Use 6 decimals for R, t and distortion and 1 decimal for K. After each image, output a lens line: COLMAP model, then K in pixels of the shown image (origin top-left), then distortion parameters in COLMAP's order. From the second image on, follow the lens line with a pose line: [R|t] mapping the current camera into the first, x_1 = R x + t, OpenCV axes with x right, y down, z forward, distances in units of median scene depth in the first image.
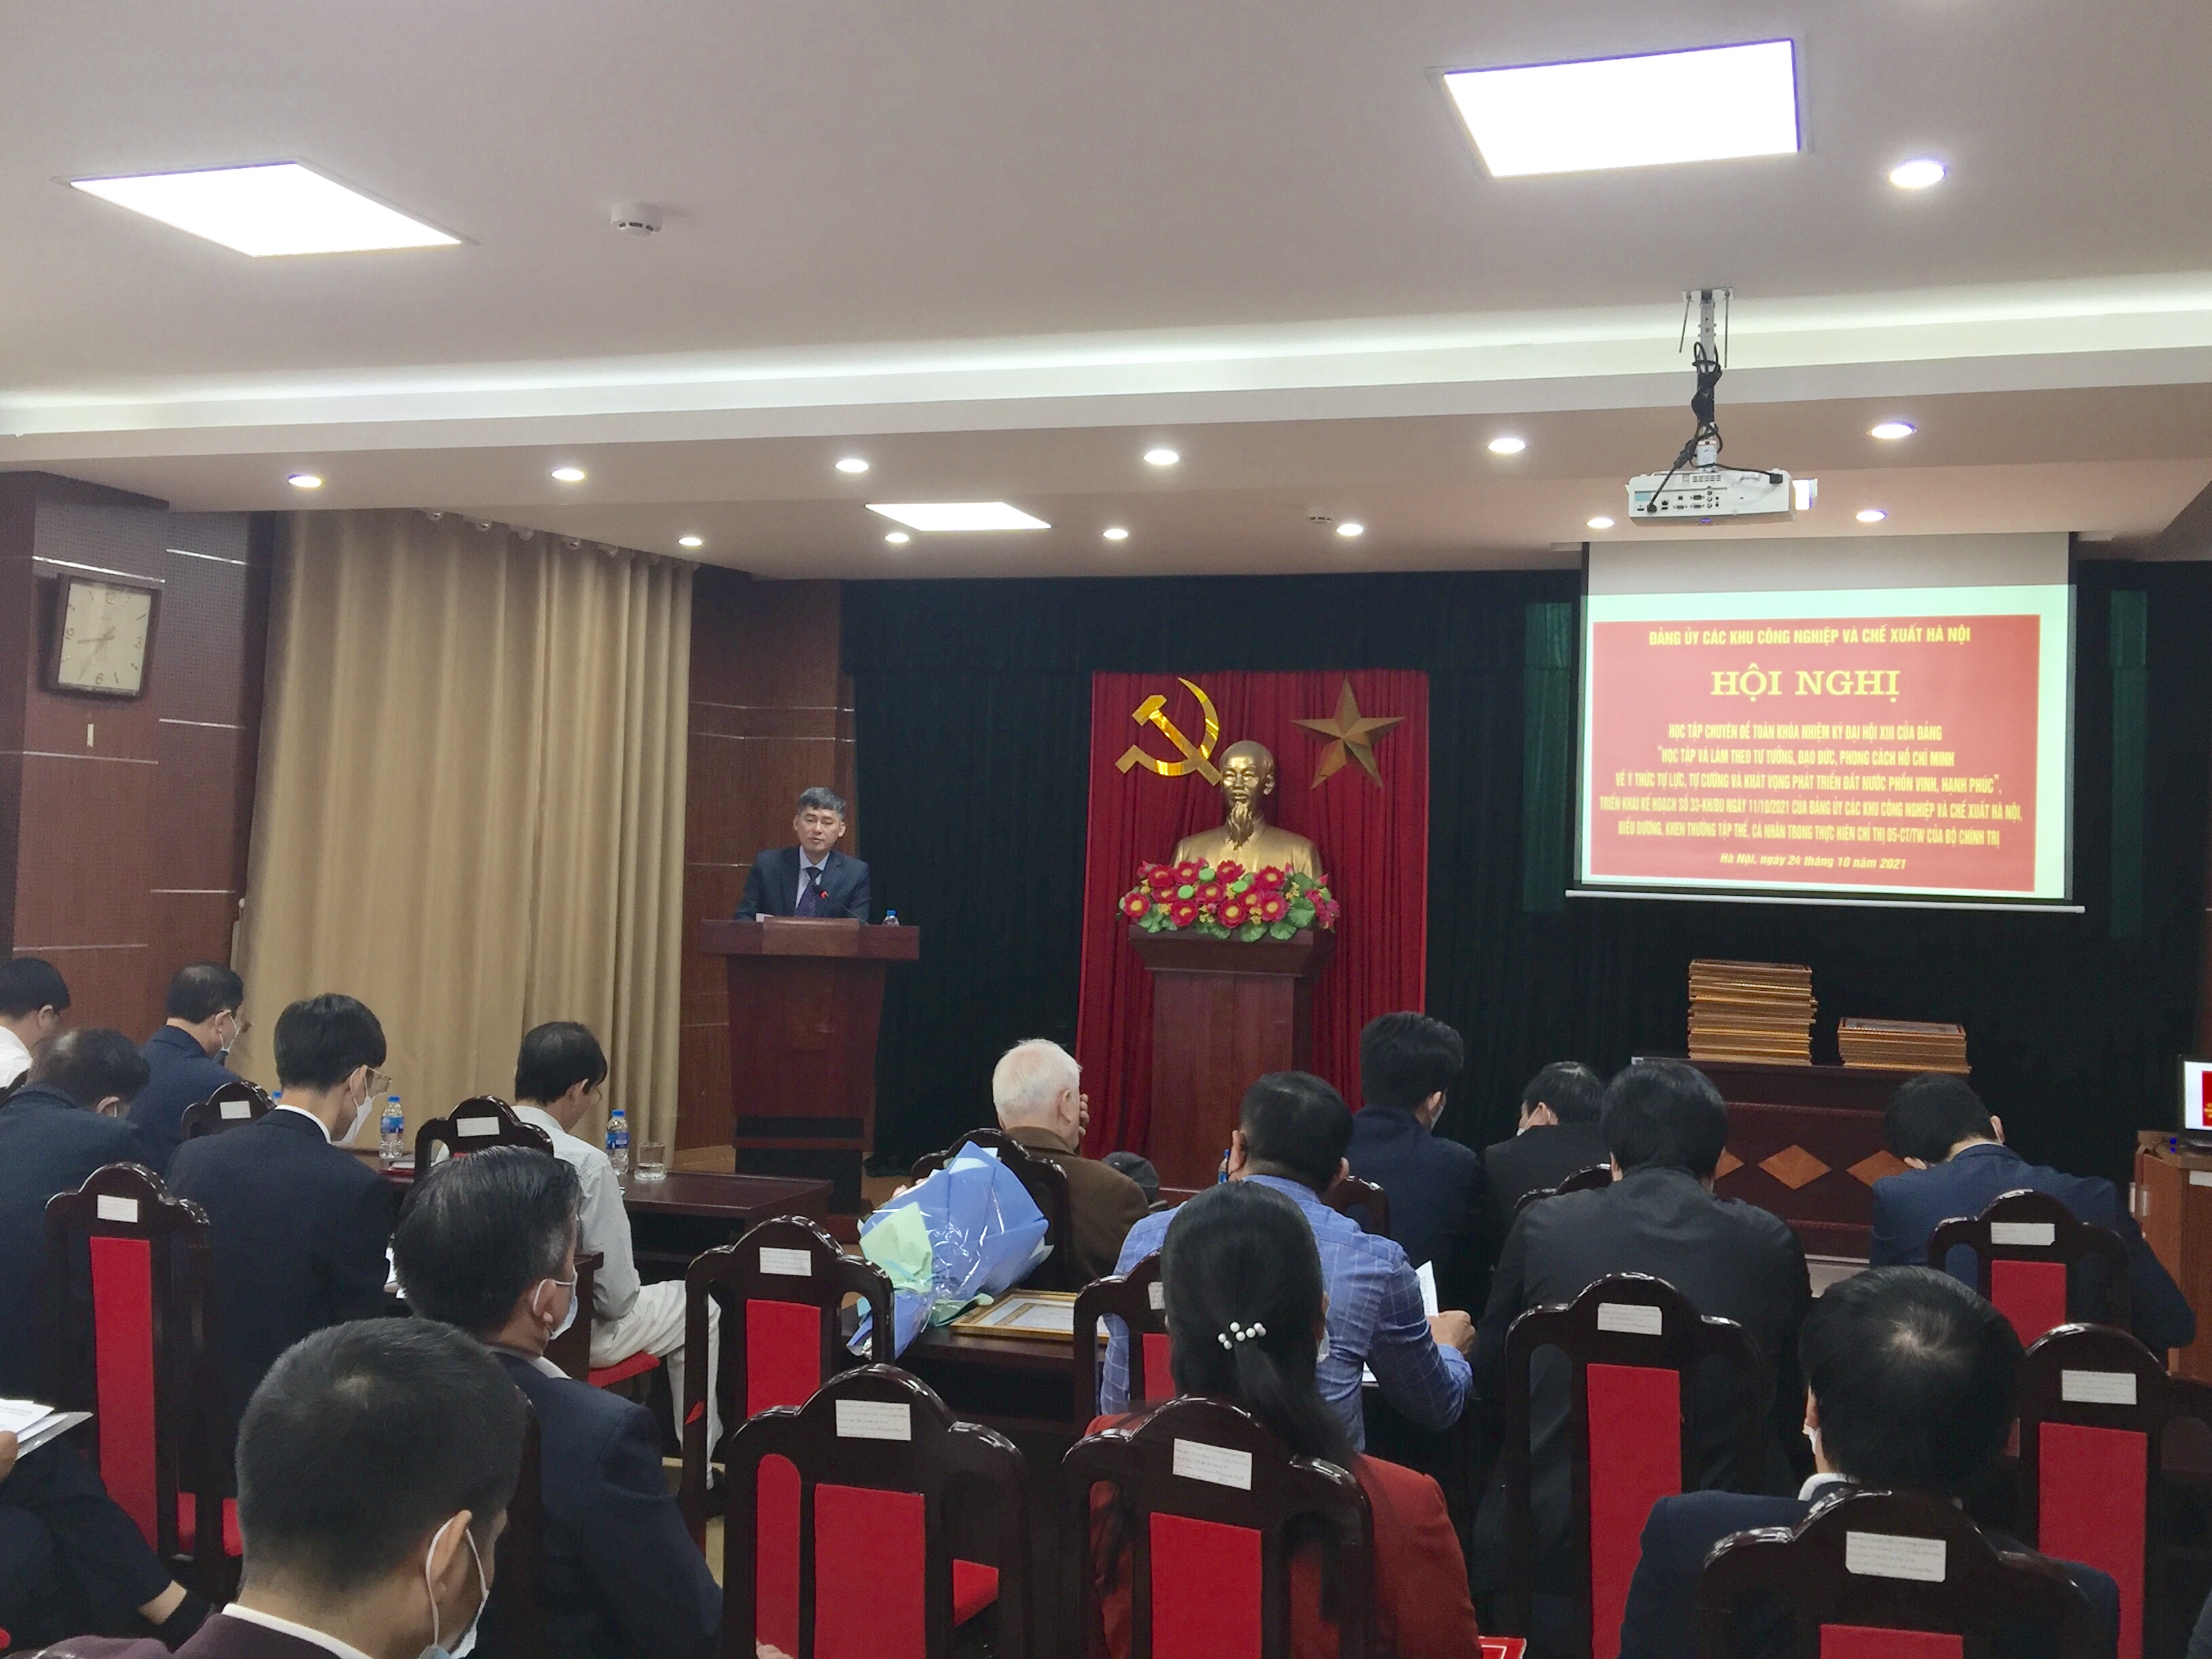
lens RADIAL K [[2209.9, 0, 1106.3], [0, 2209.9, 824.6], [0, 0, 1]] dist [-0.003461, 0.000000]
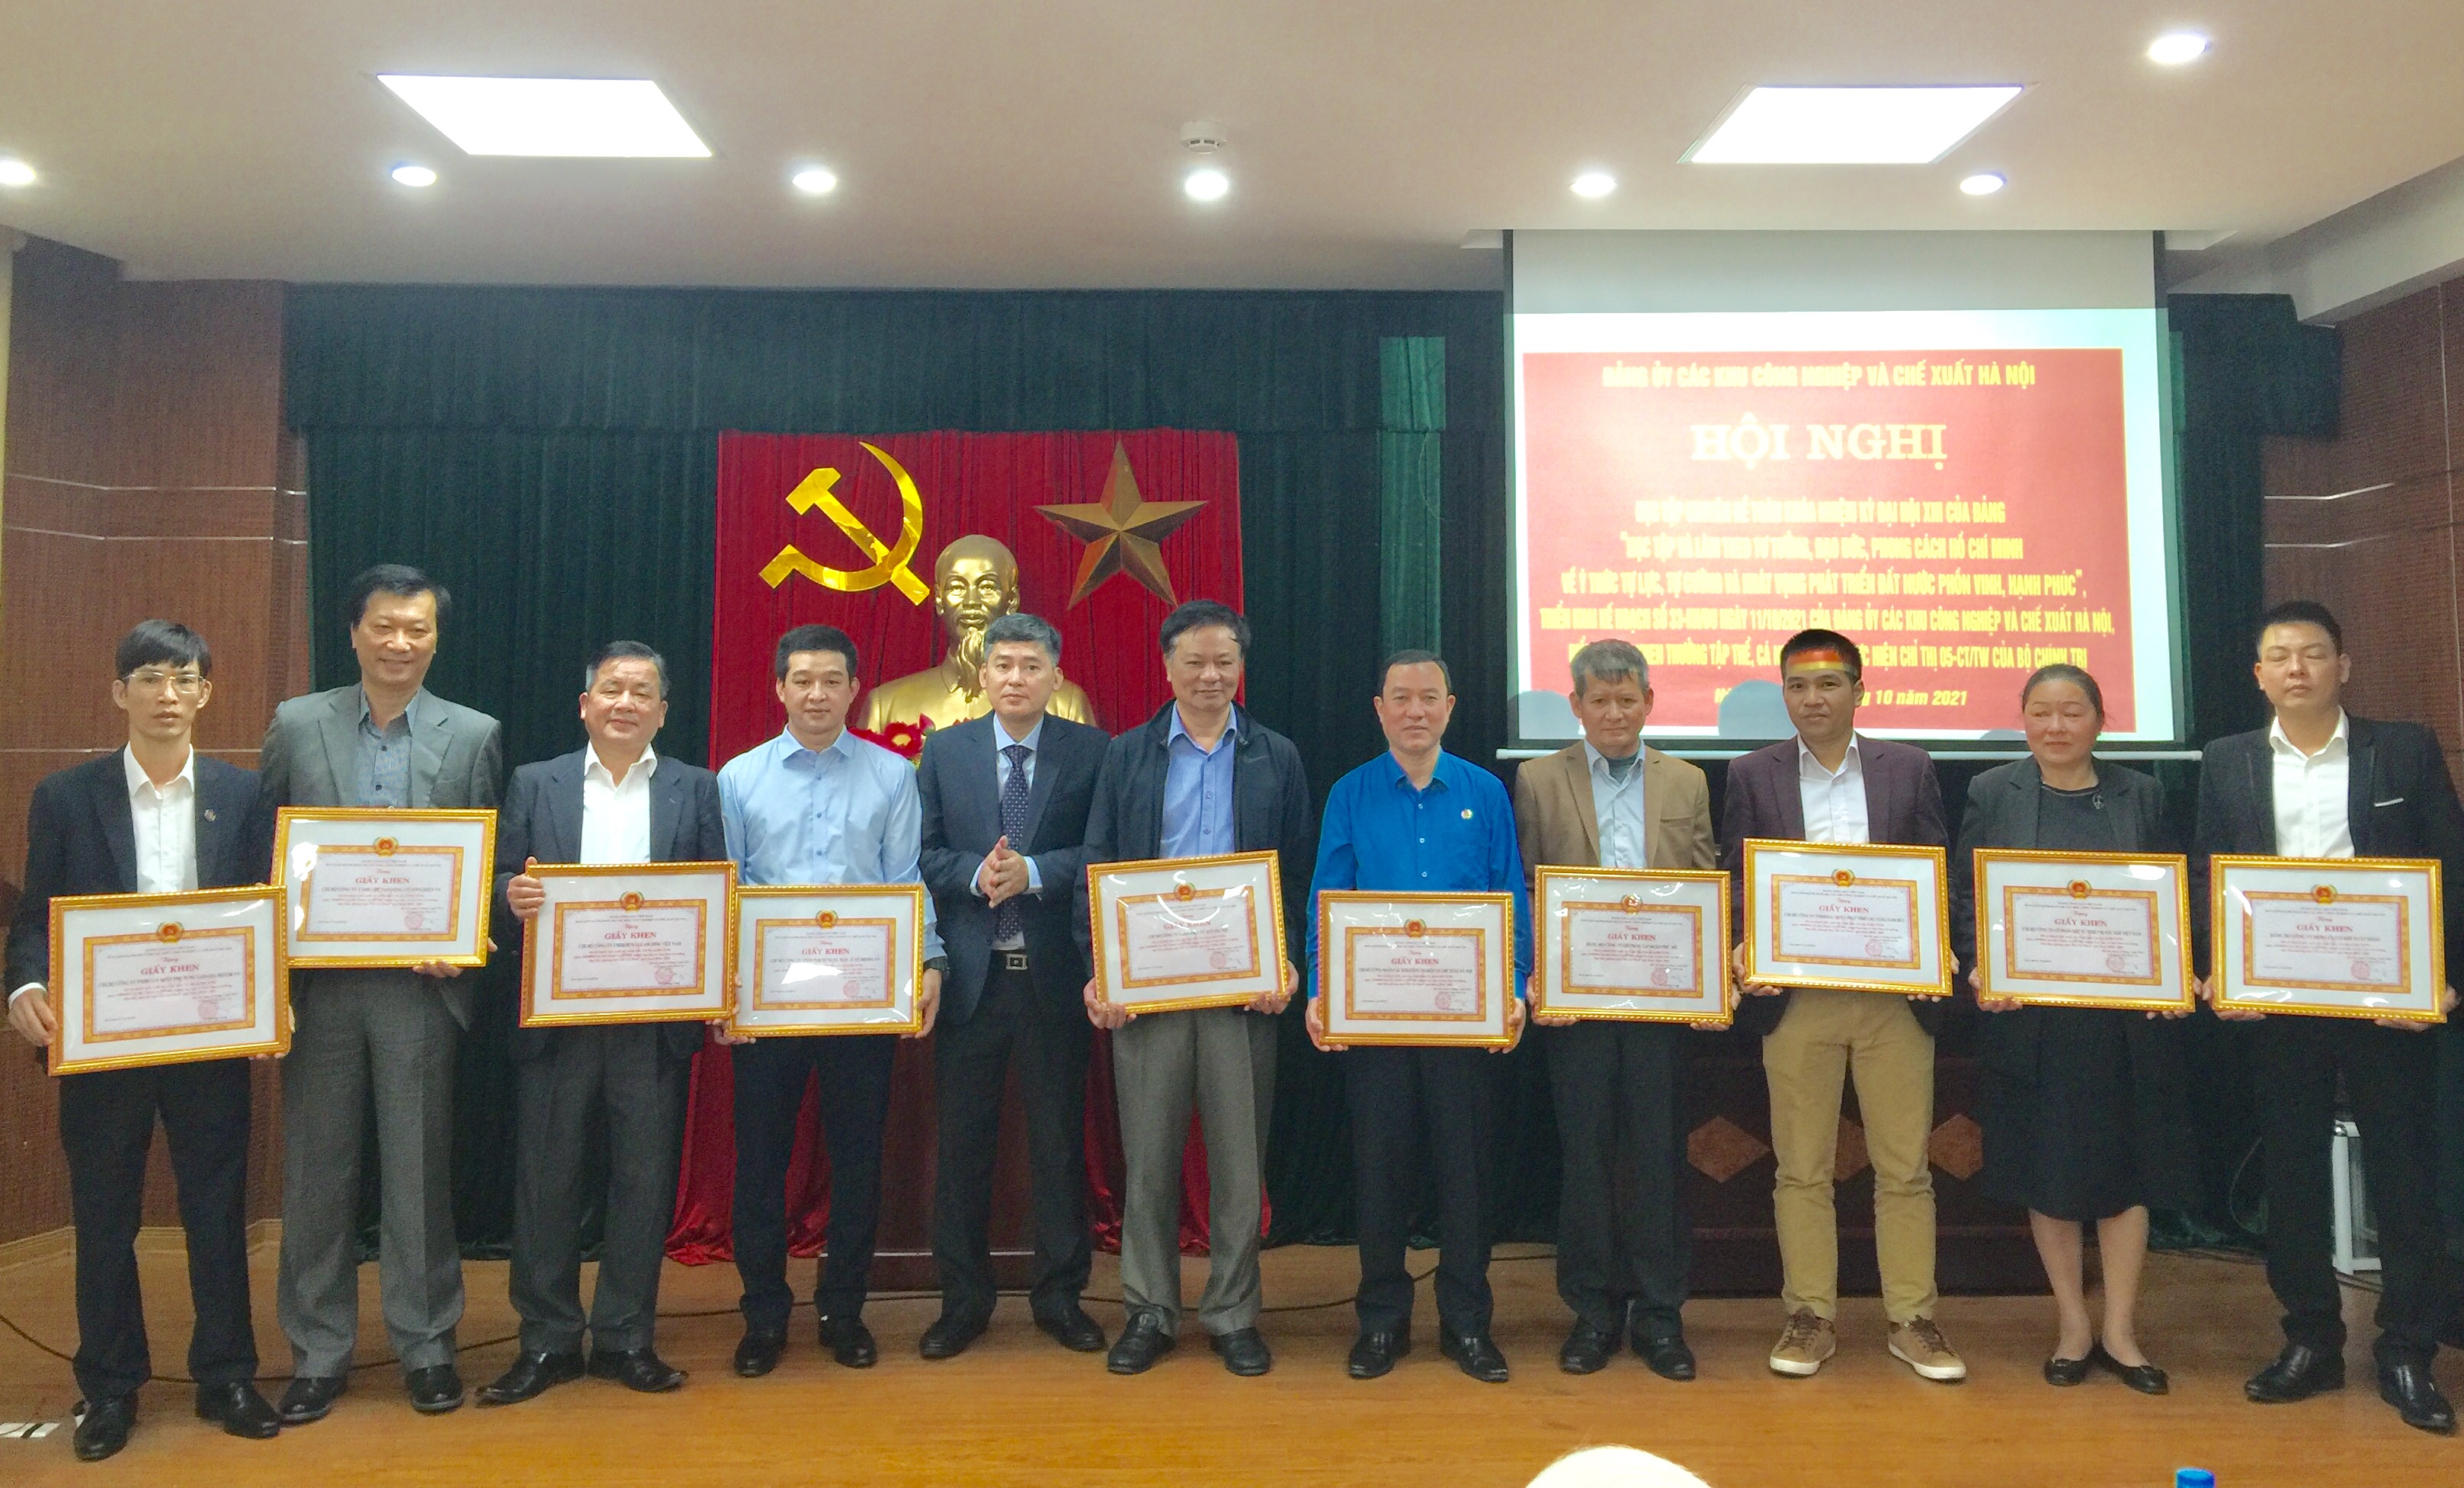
lens RADIAL K [[2224.1, 0, 1256.4], [0, 2224.1, 547.2], [0, 0, 1]] dist [0.042033, 0.000000]
pose [[0.944379, -0.001077, 0.328857, -0.084906], [0.021136, 0.998126, -0.057428, 0.005946], [-0.328179, 0.061185, 0.942632, 0.395287]]
